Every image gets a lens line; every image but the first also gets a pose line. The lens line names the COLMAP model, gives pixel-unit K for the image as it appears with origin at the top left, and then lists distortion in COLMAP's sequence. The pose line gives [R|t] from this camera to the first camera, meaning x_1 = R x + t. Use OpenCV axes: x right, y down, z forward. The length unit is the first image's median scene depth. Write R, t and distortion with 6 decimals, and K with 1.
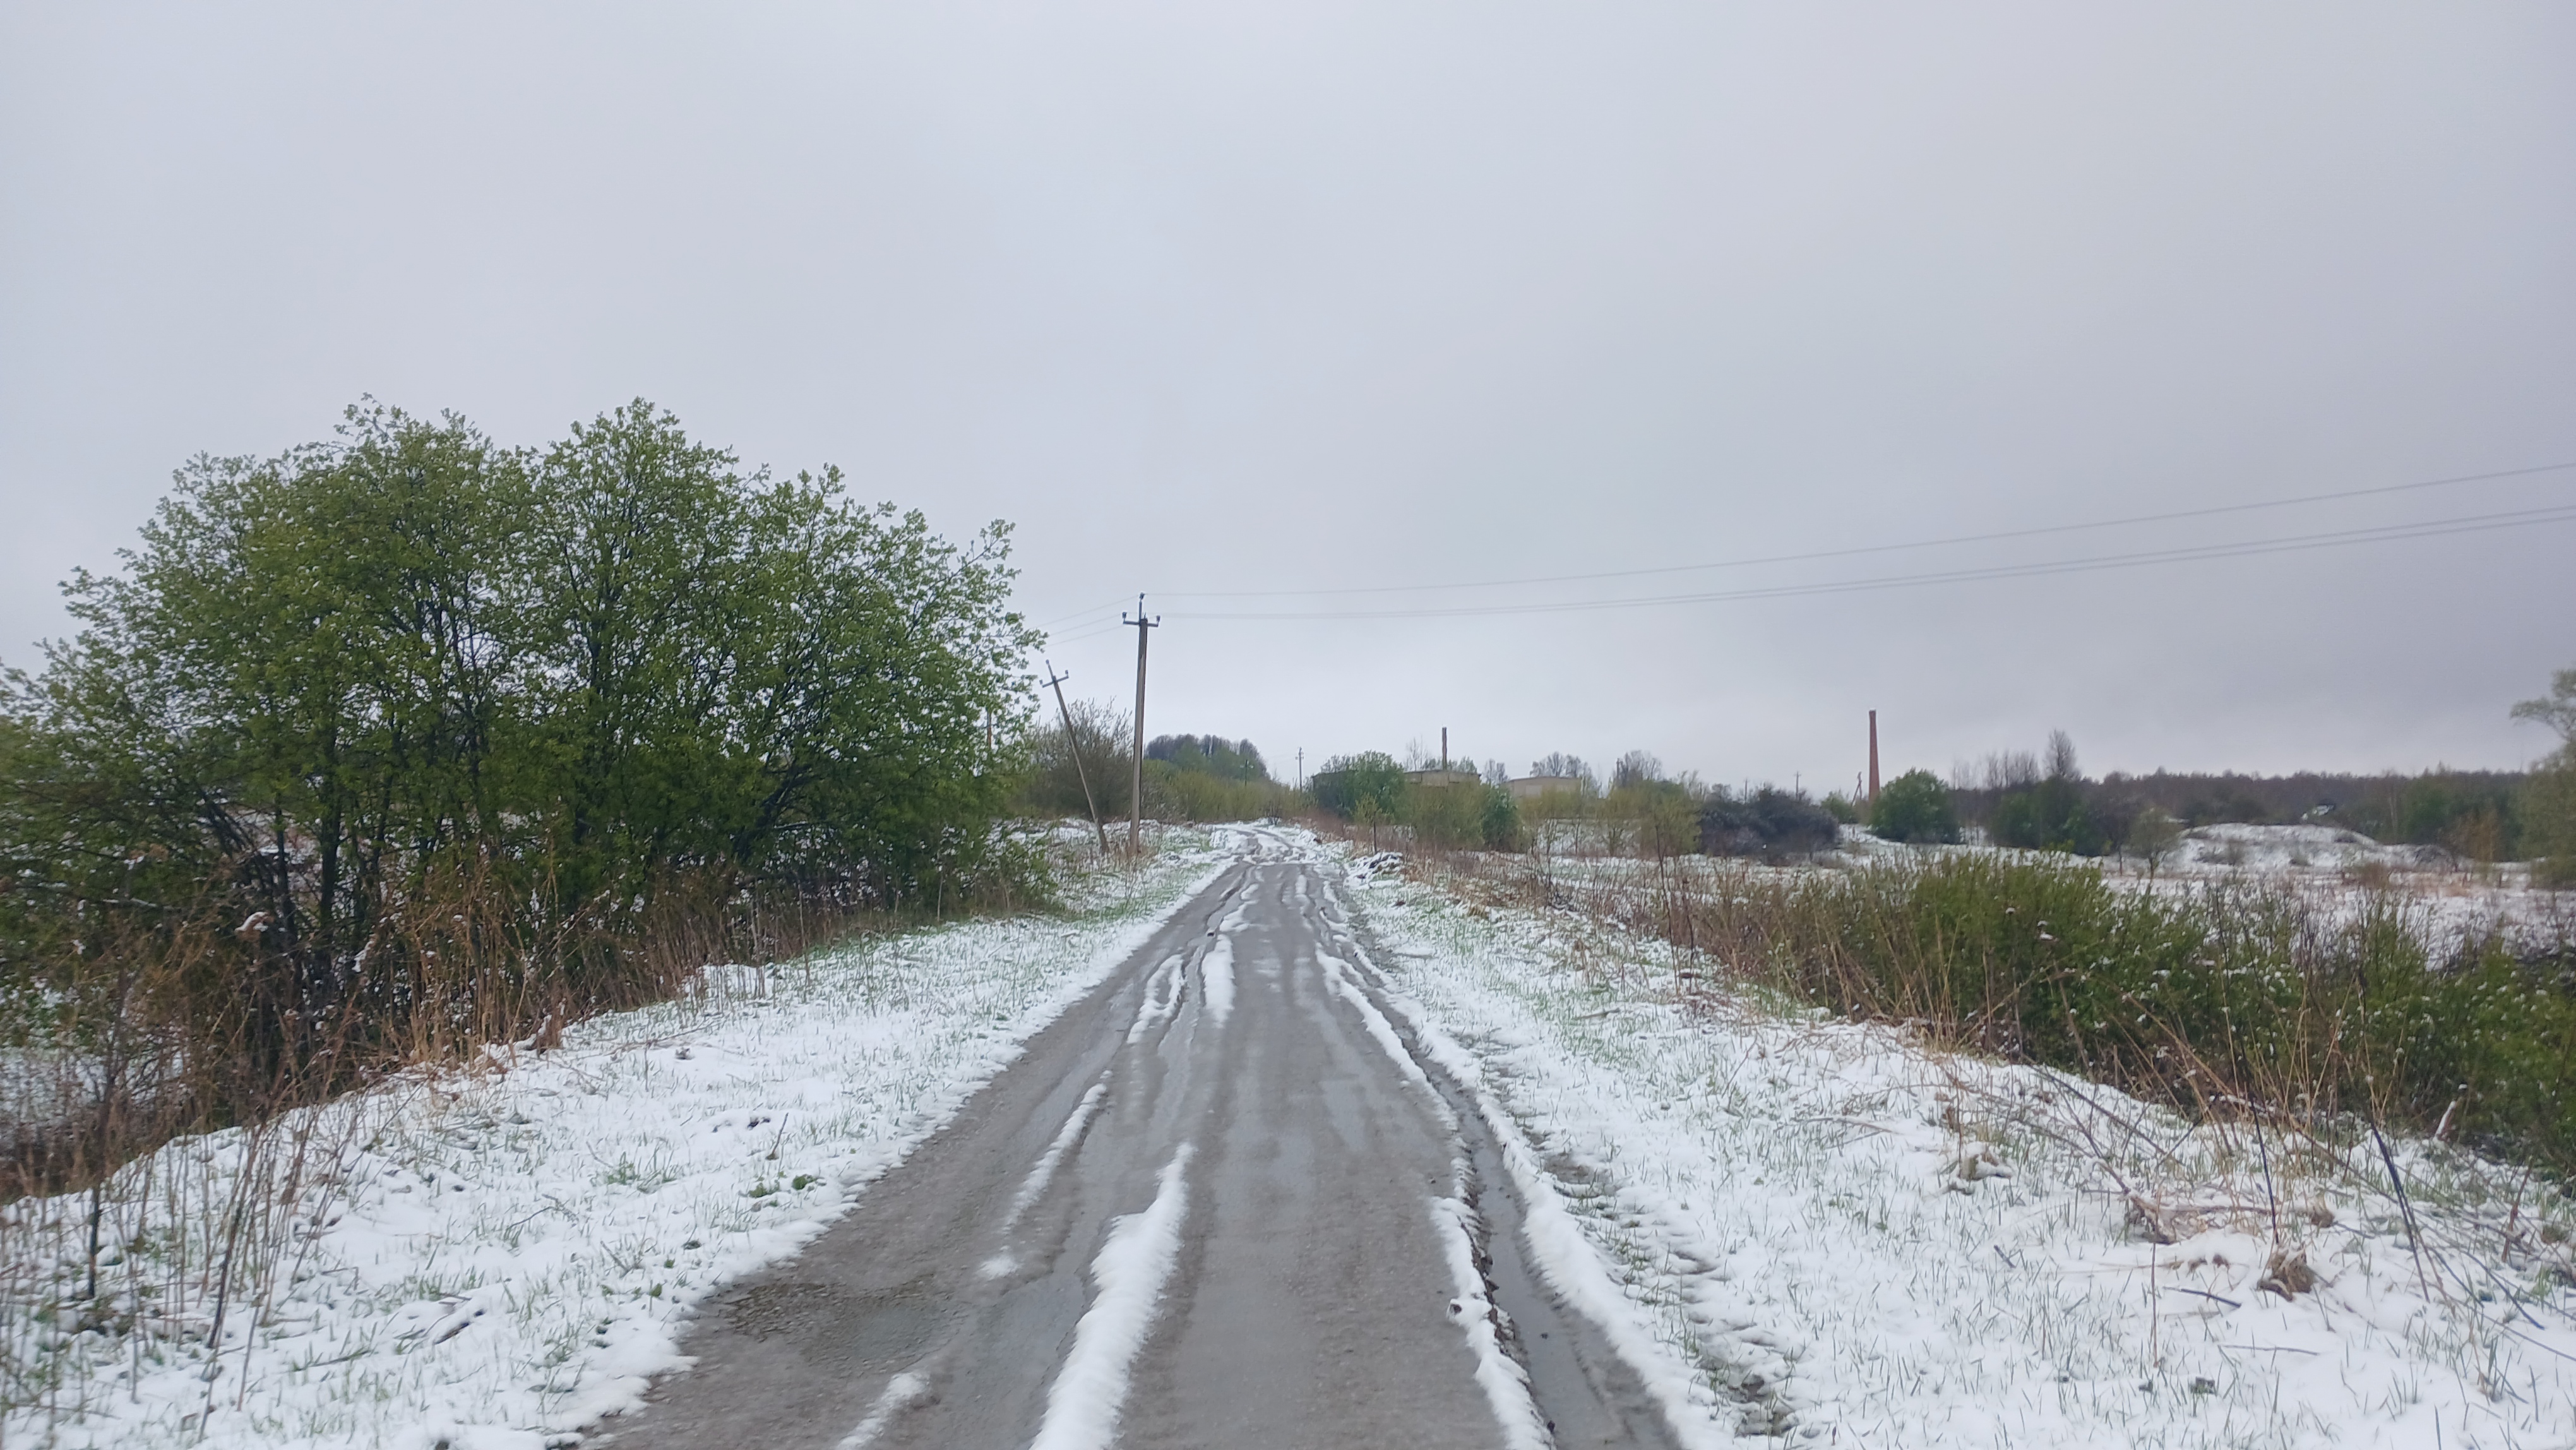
lens RADIAL K [[2013.1, 0, 1288.0], [0, 2013.1, 725.0], [0, 0, 1]] dist [0.007573, -0.008717]
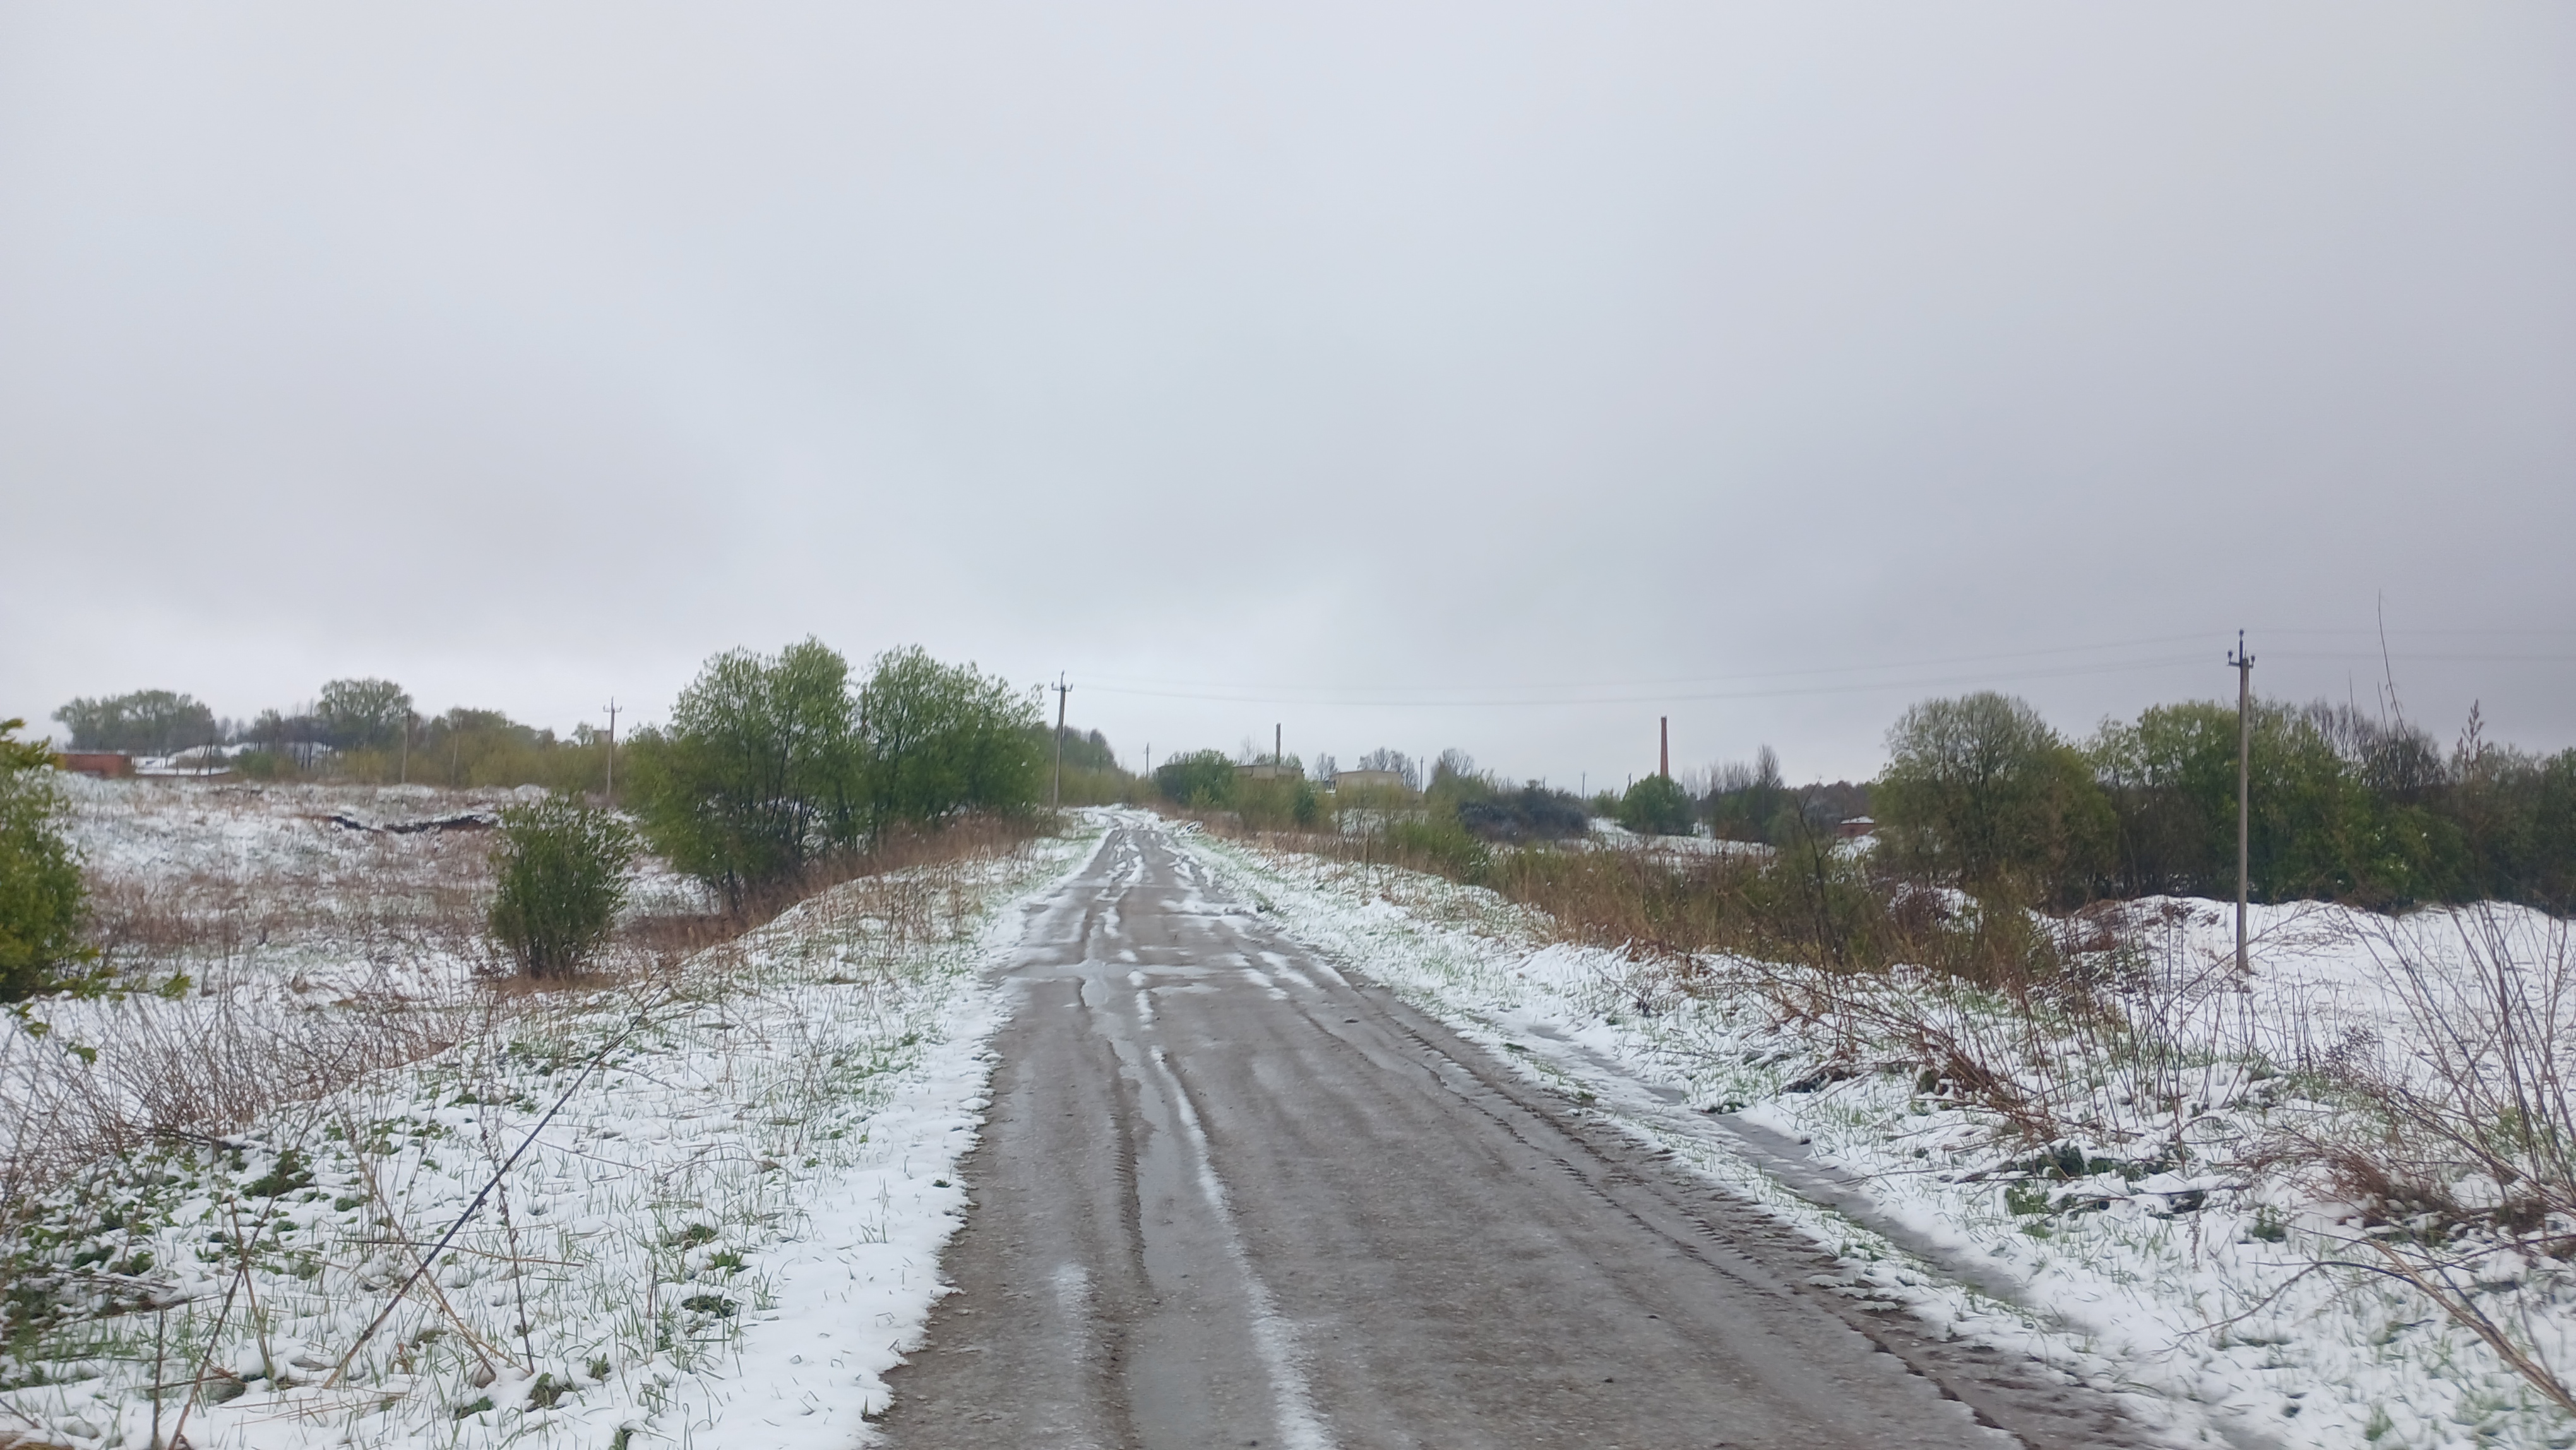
lens RADIAL K [[2013.1, 0, 1288.0], [0, 2013.1, 725.0], [0, 0, 1]] dist [0.007573, -0.008717]
pose [[0.996816, 0.021516, 0.076776, -0.002548], [-0.022016, 0.999742, 0.005667, -0.007265], [-0.076634, -0.007339, 0.997032, -0.154603]]
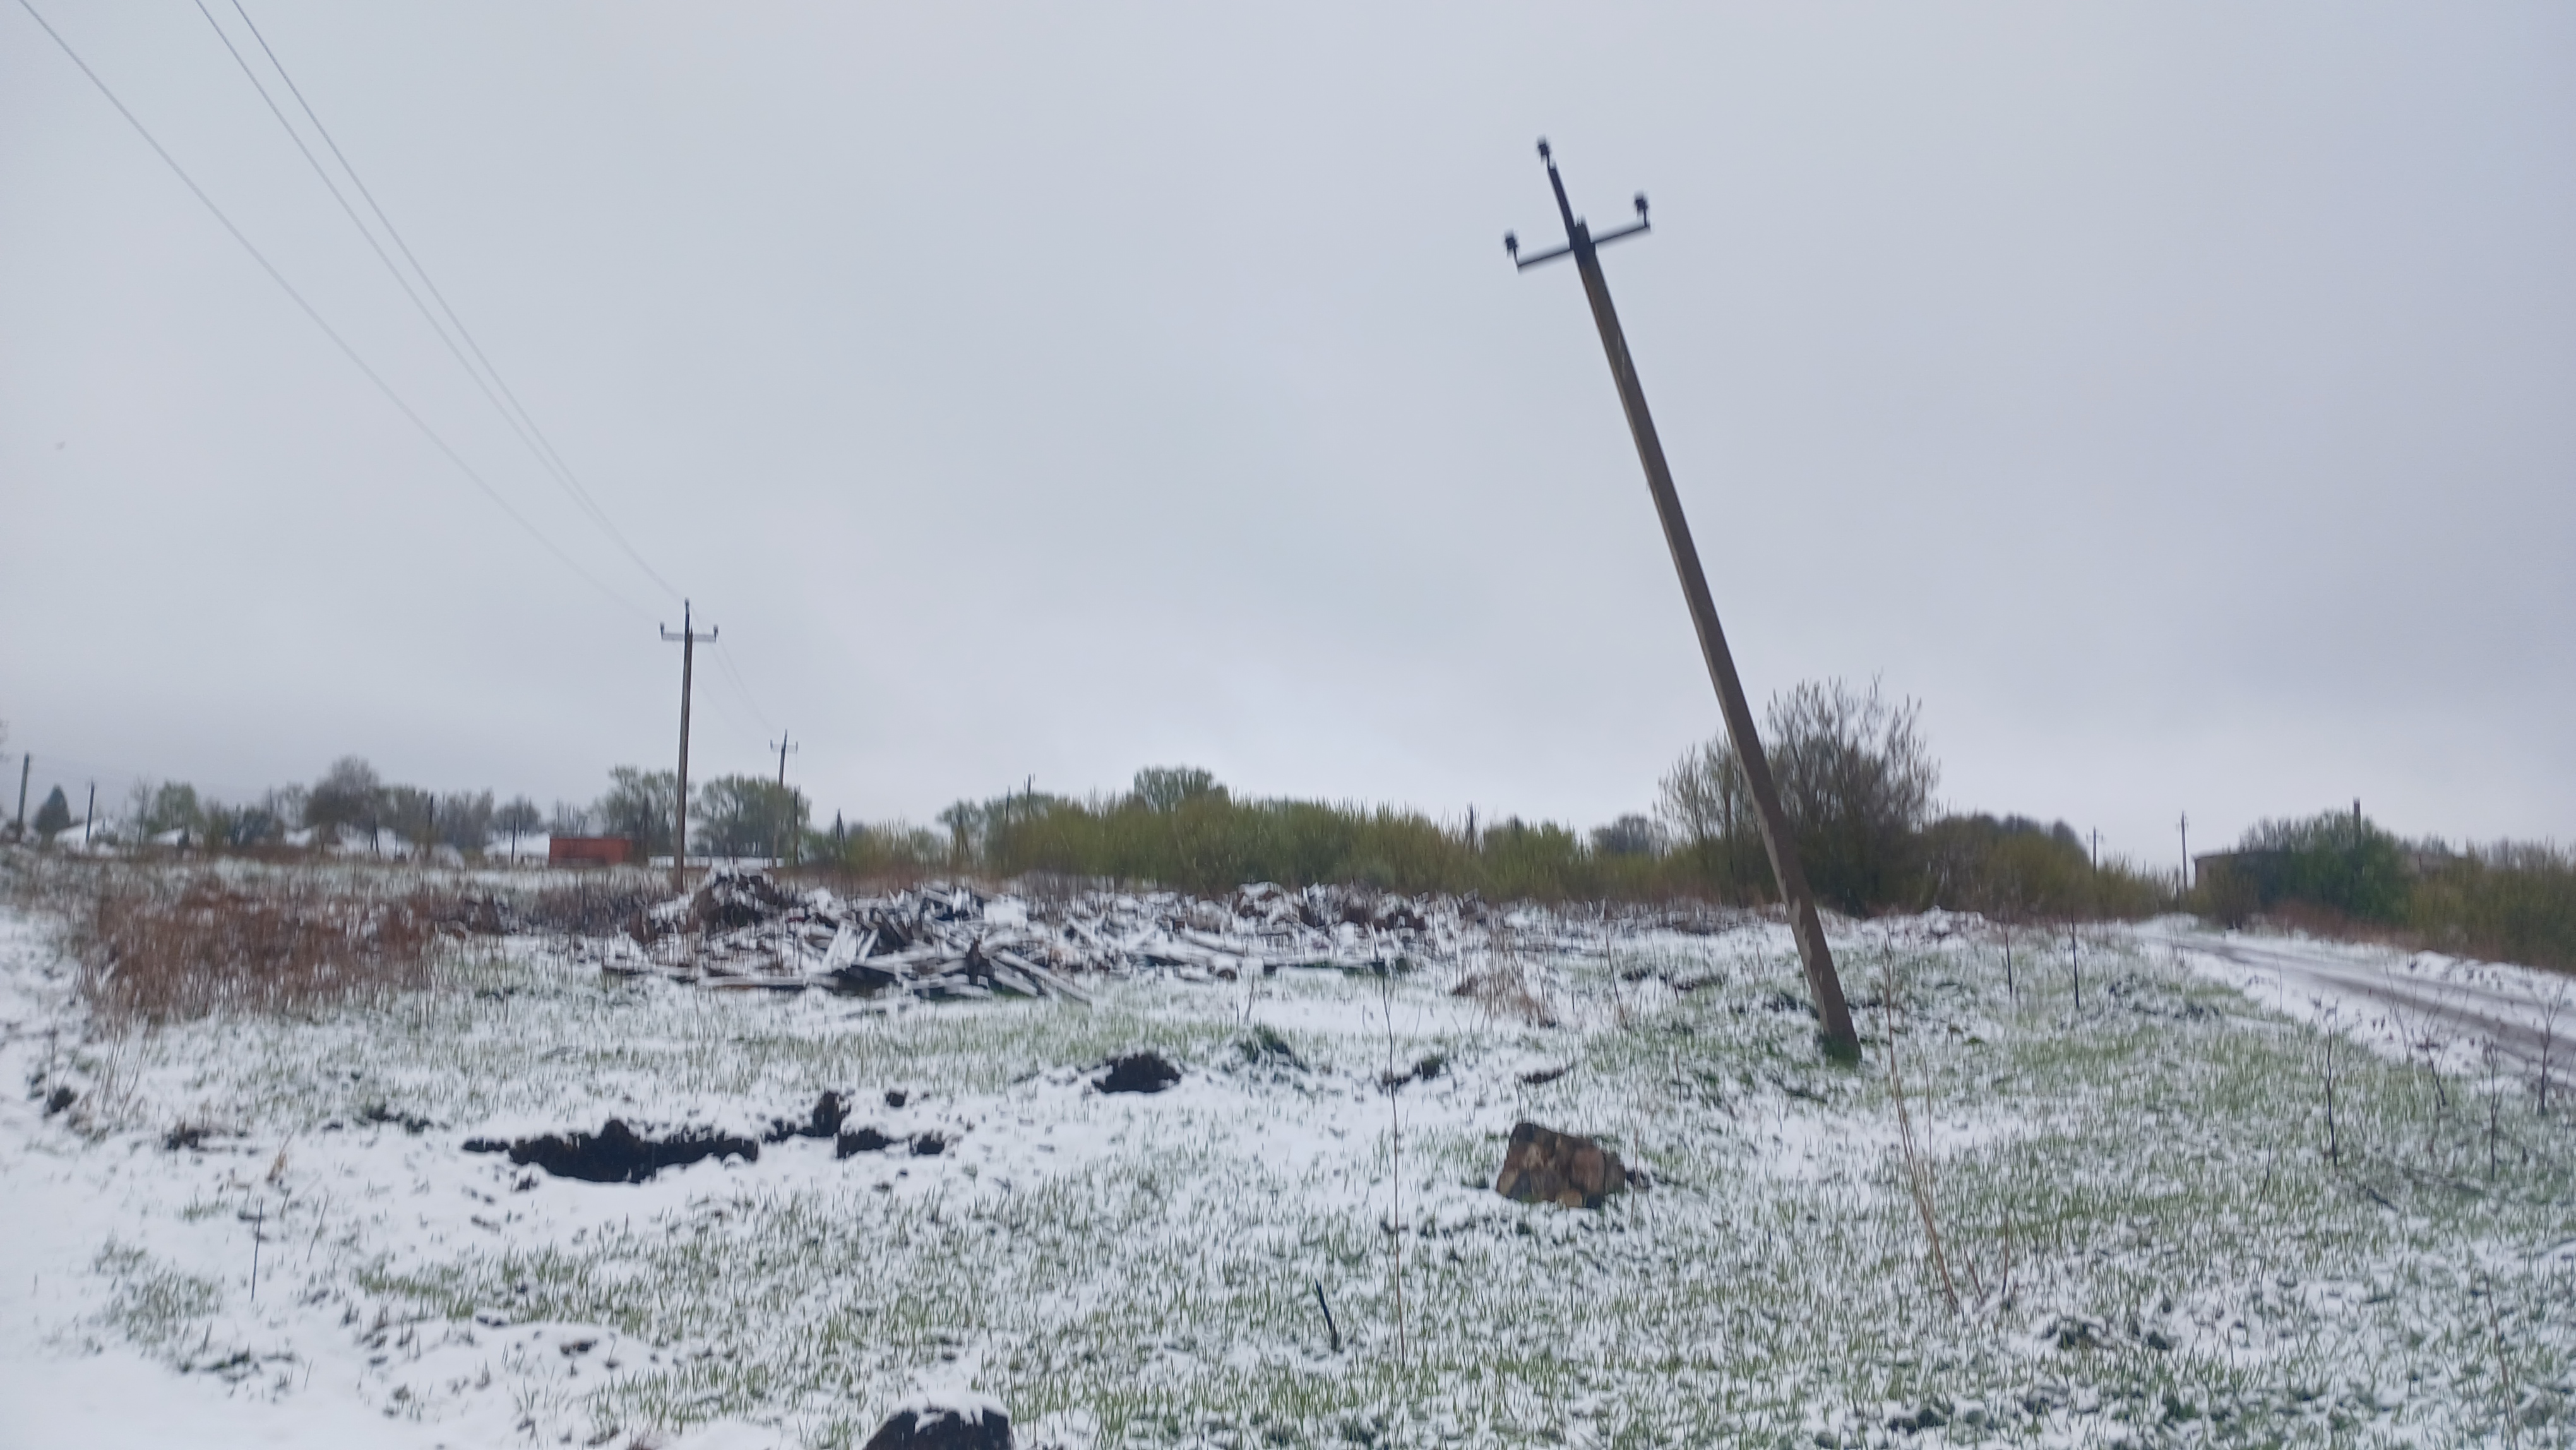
lens RADIAL K [[1946.6, 0, 1284.0], [0, 1946.6, 677.3], [0, 0, 1]] dist [0.166118, -0.287619]
pose [[0.927479, -0.018687, -0.373408, -0.024831], [-0.007417, 0.997634, -0.068347, 0.013975], [0.373802, 0.066160, 0.925146, 0.290718]]
